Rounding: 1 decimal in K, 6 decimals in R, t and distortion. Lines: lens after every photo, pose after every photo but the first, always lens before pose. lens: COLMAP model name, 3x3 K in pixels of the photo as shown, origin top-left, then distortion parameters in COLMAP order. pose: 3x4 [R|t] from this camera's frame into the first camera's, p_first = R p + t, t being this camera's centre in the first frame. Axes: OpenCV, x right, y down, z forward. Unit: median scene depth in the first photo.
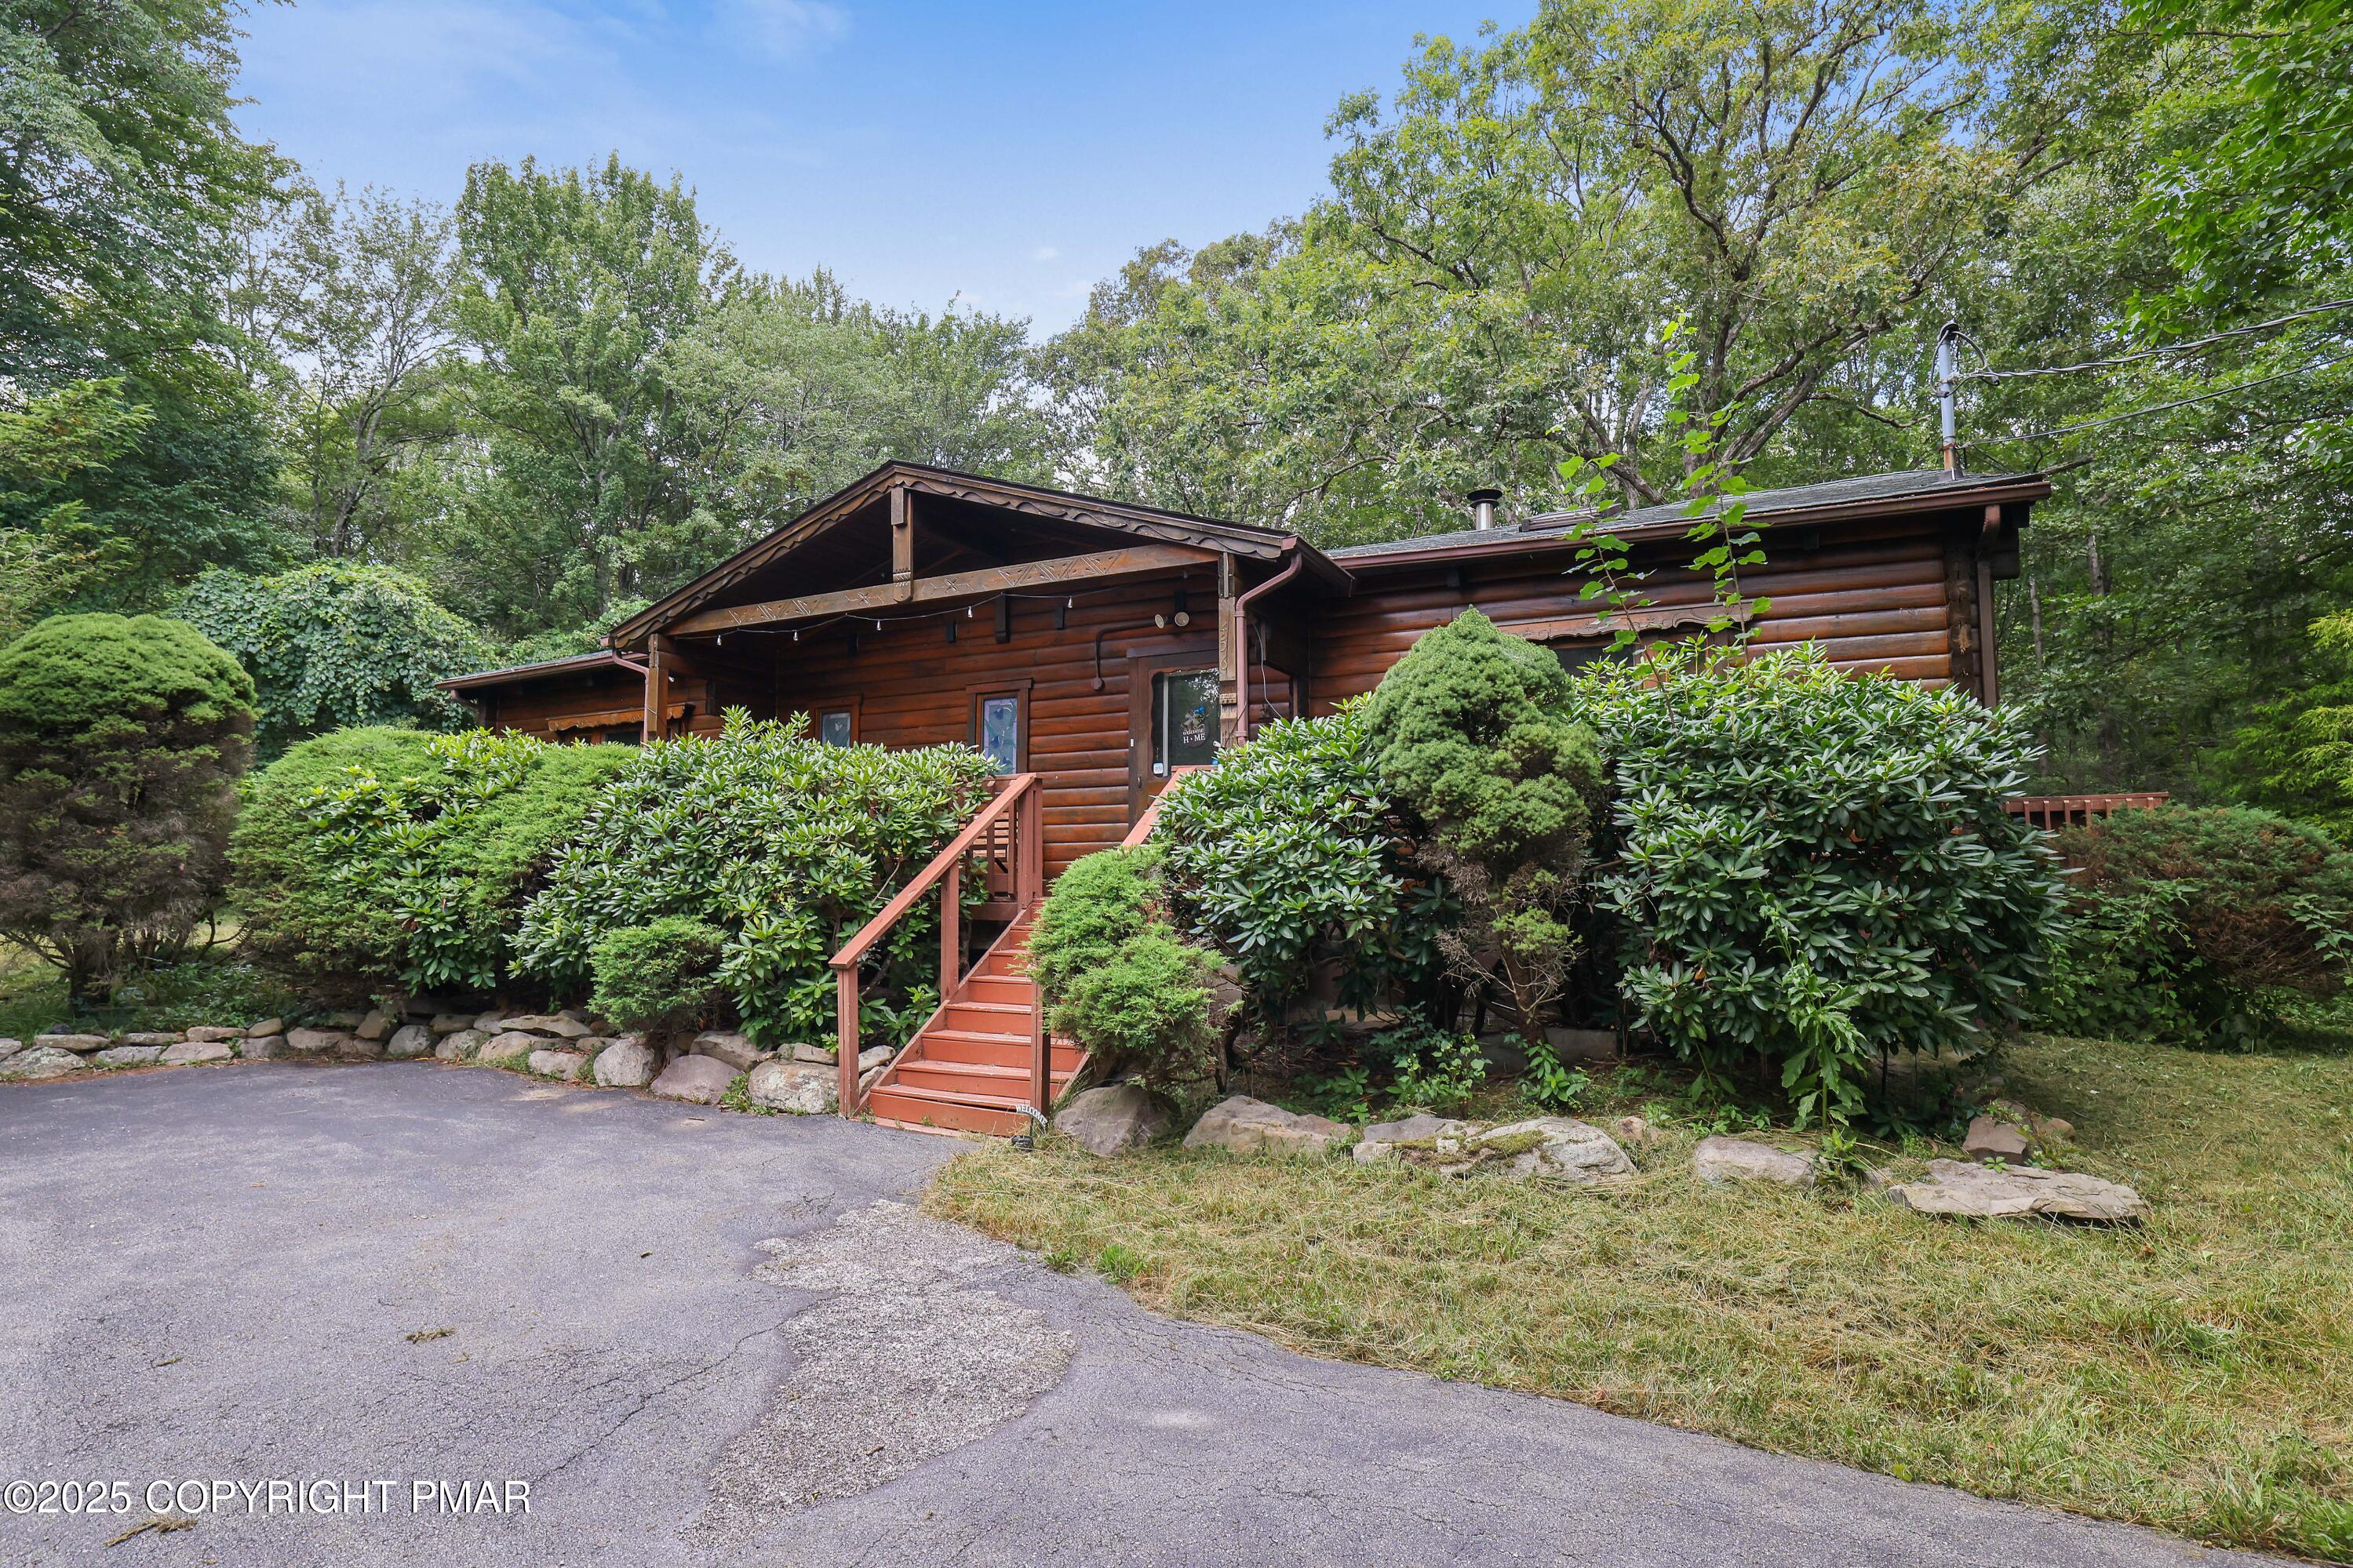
lens RADIAL K [[1206.8, 0, 1174.8], [0, 1206.8, 811.0], [0, 0, 1]] dist [-0.042337, 0.023165]
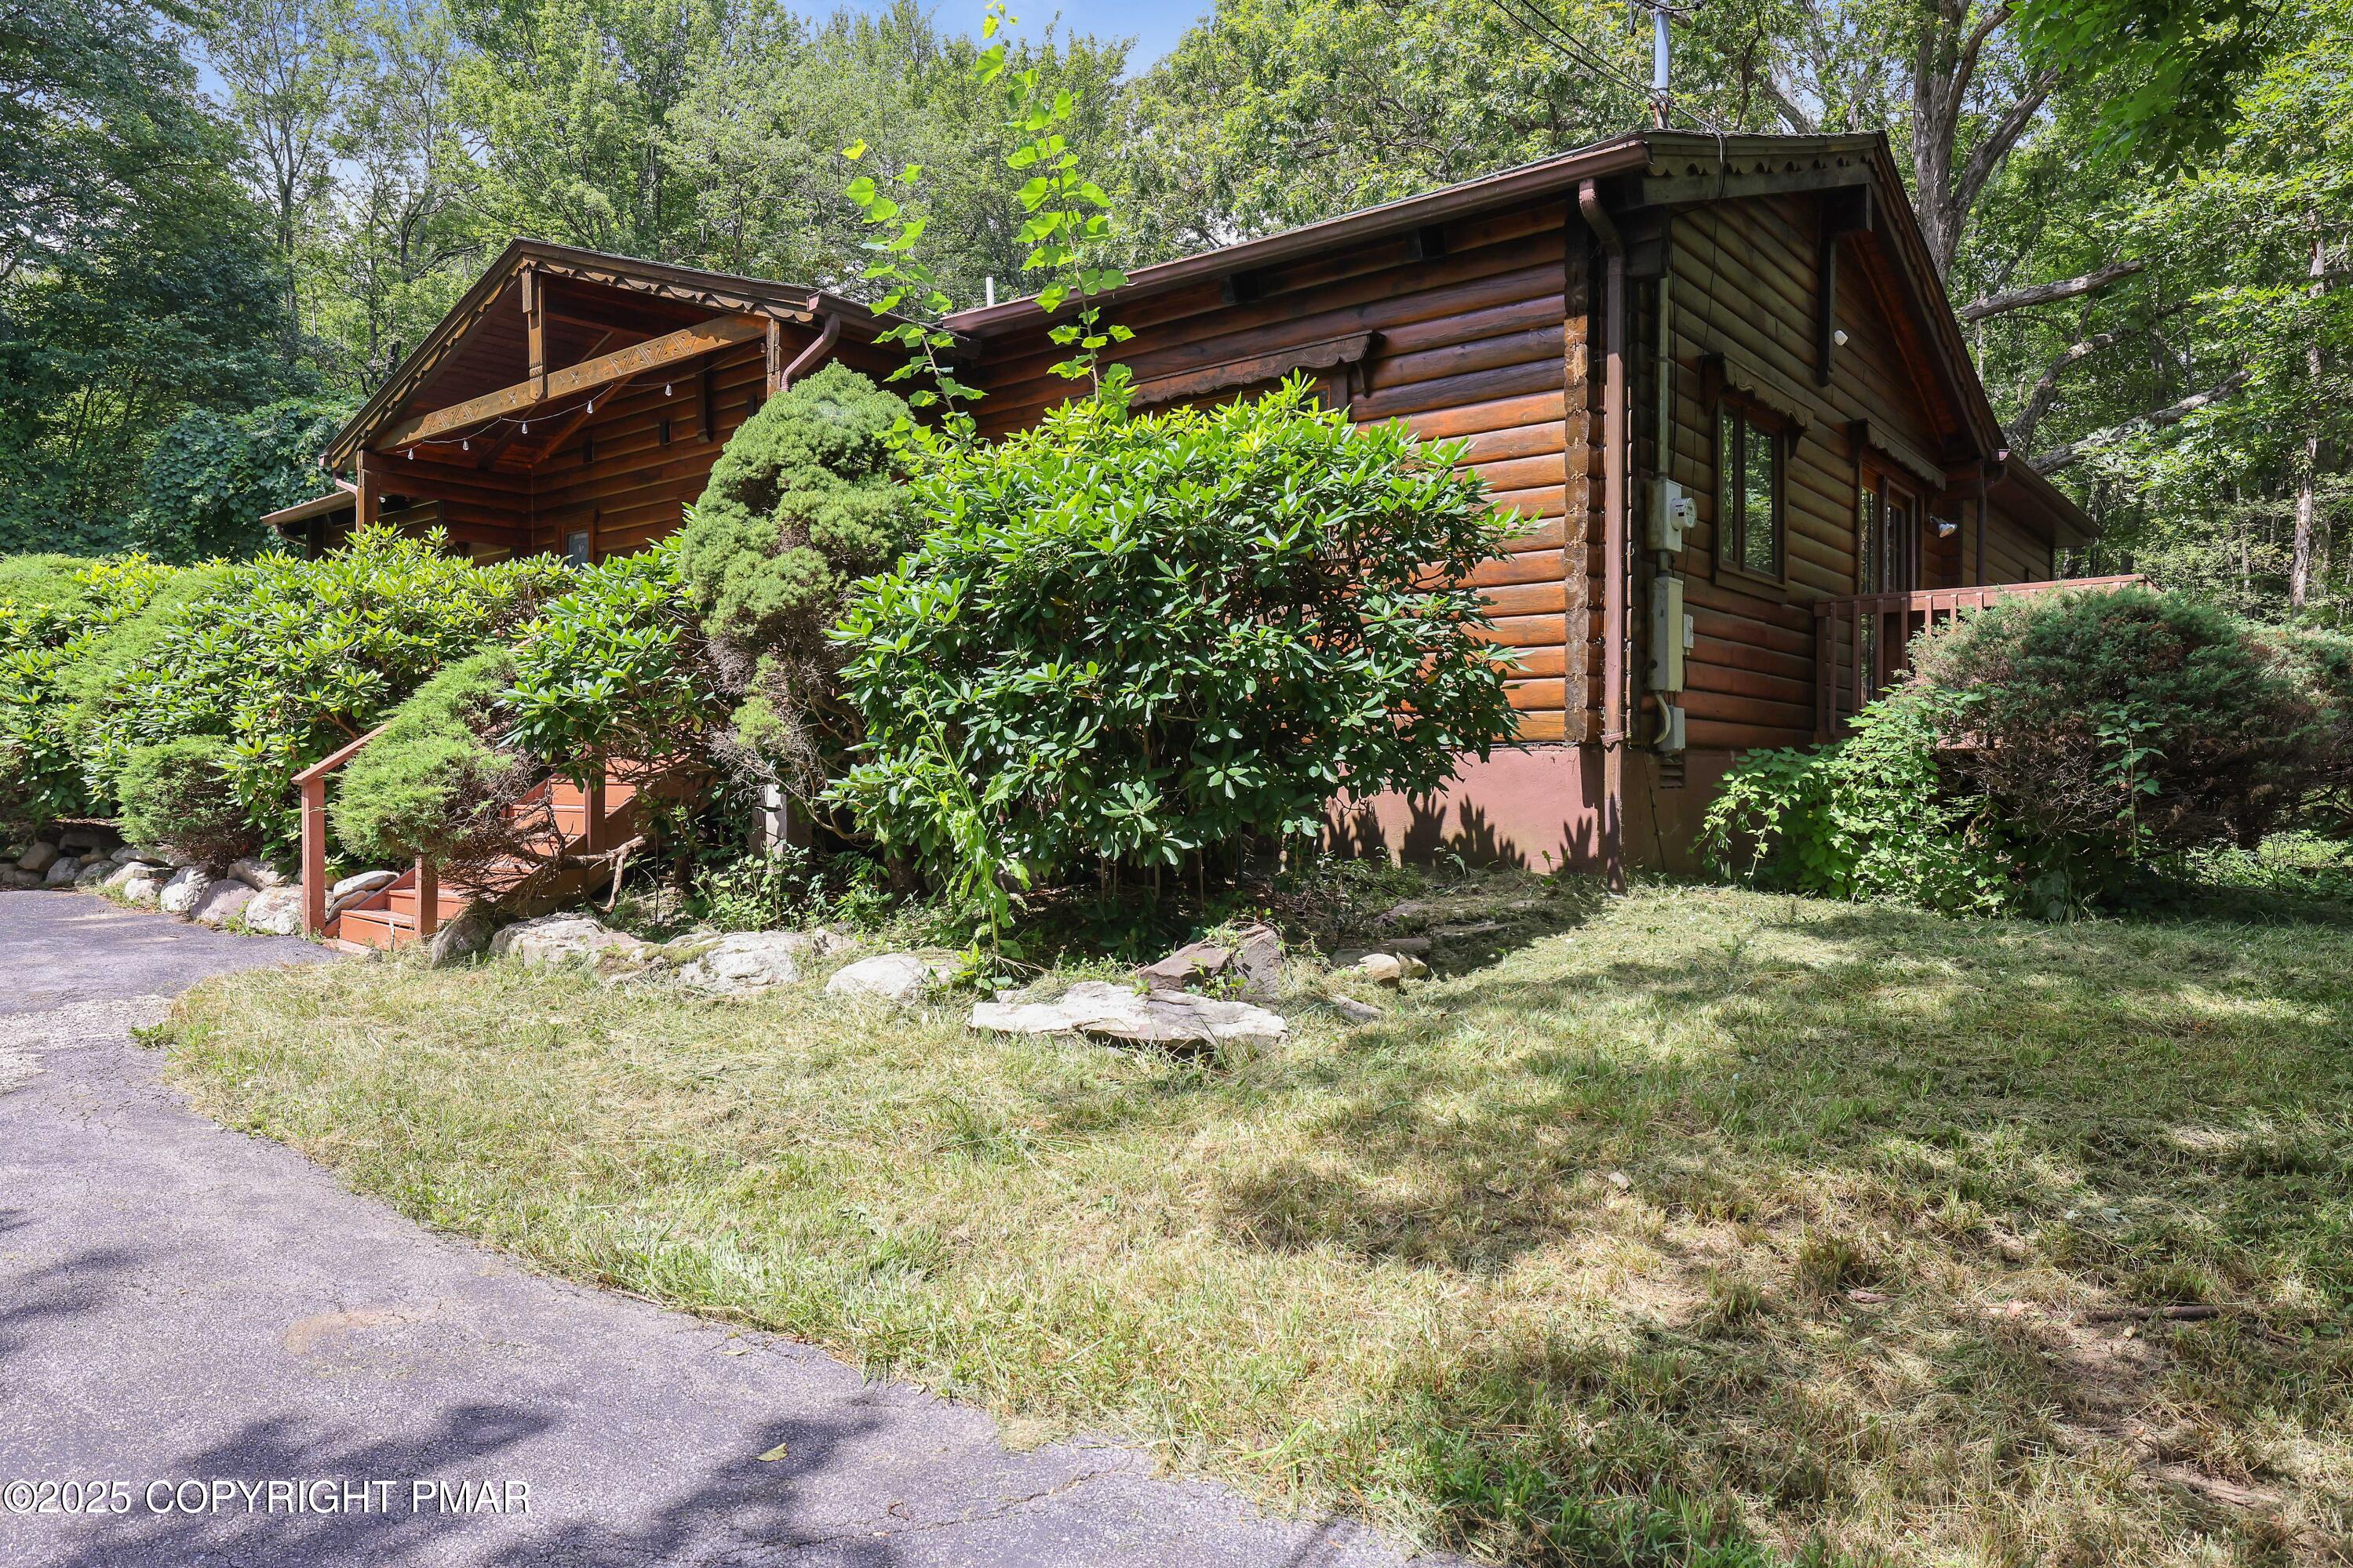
lens RADIAL K [[1530.3, 0, 1170.9], [0, 1530.3, 770.0], [0, 0, 1]] dist [0.001475, 0.001481]
pose [[0.974342, 0.000075, -0.225072, 0.565447], [0.013559, 0.998164, 0.059030, 0.047631], [0.224663, -0.060567, 0.972552, -0.024625]]
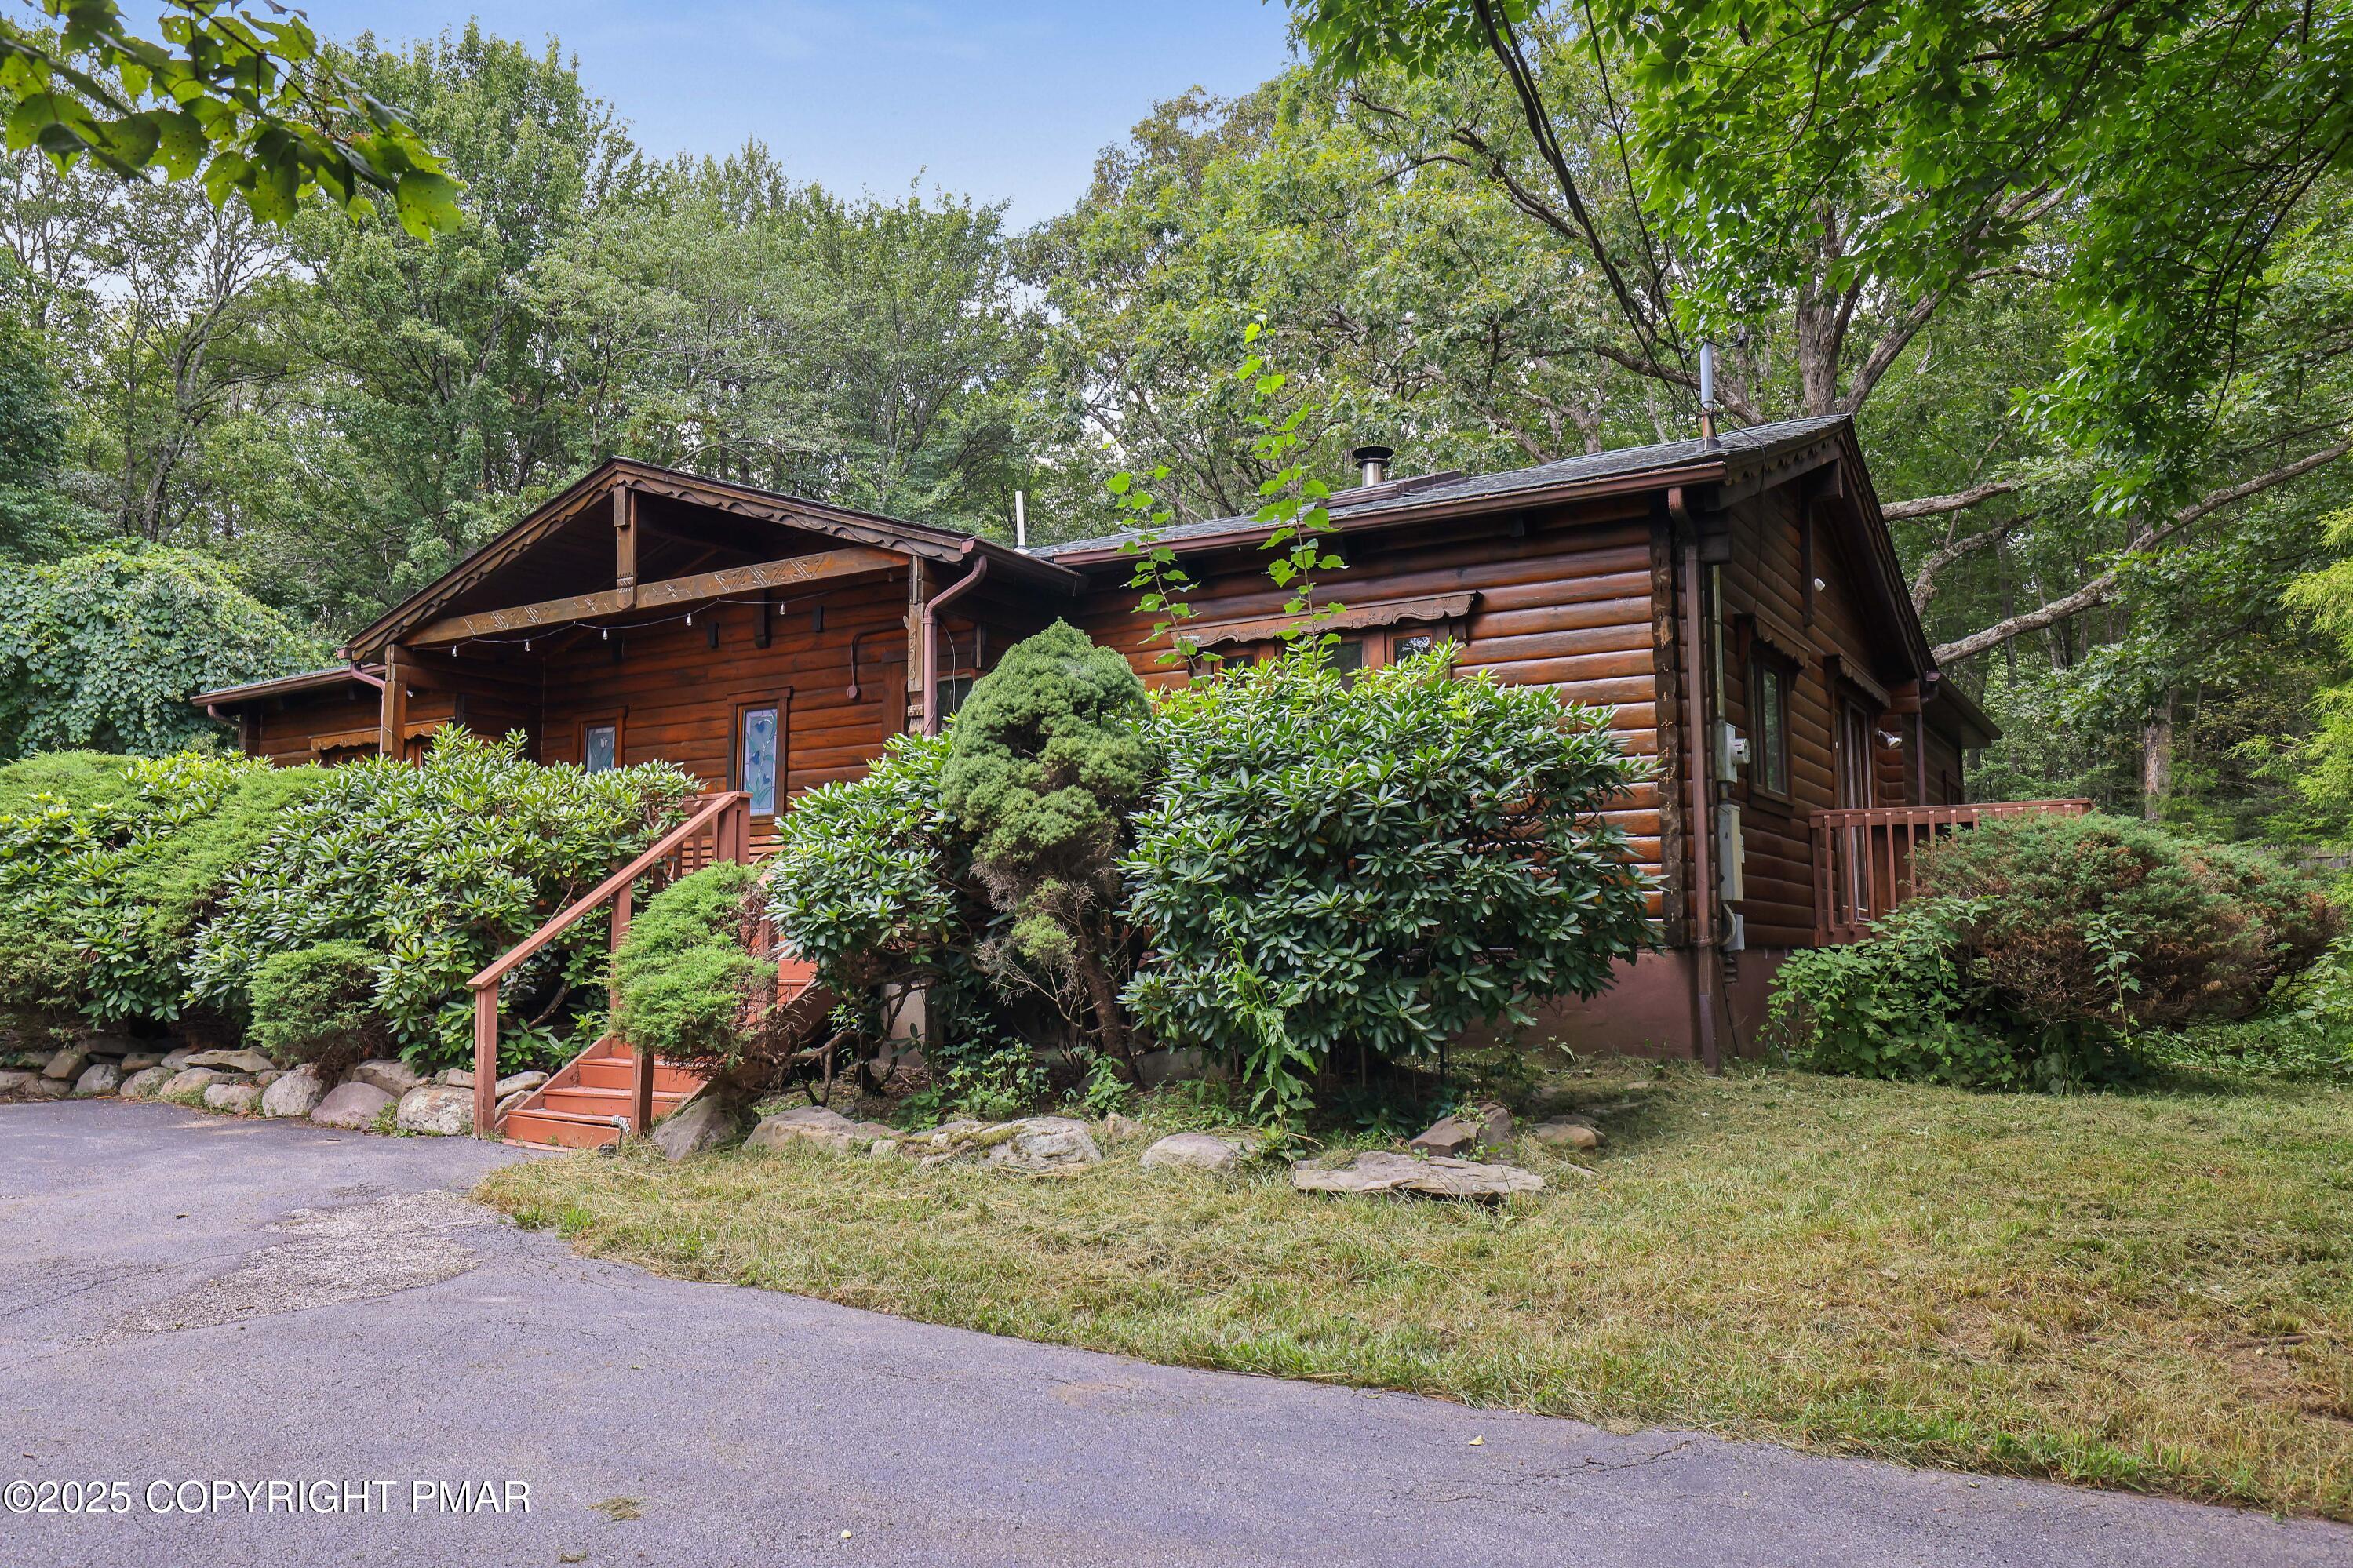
lens RADIAL K [[1715.4, 0, 1176.5], [0, 1715.4, 784.0], [0, 0, 1]] dist [-0.008698, 0.041567]
pose [[0.995287, -0.013469, -0.096036, 0.371216], [0.010124, 0.999328, -0.035233, 0.014012], [0.096446, 0.034095, 0.994754, -0.312702]]
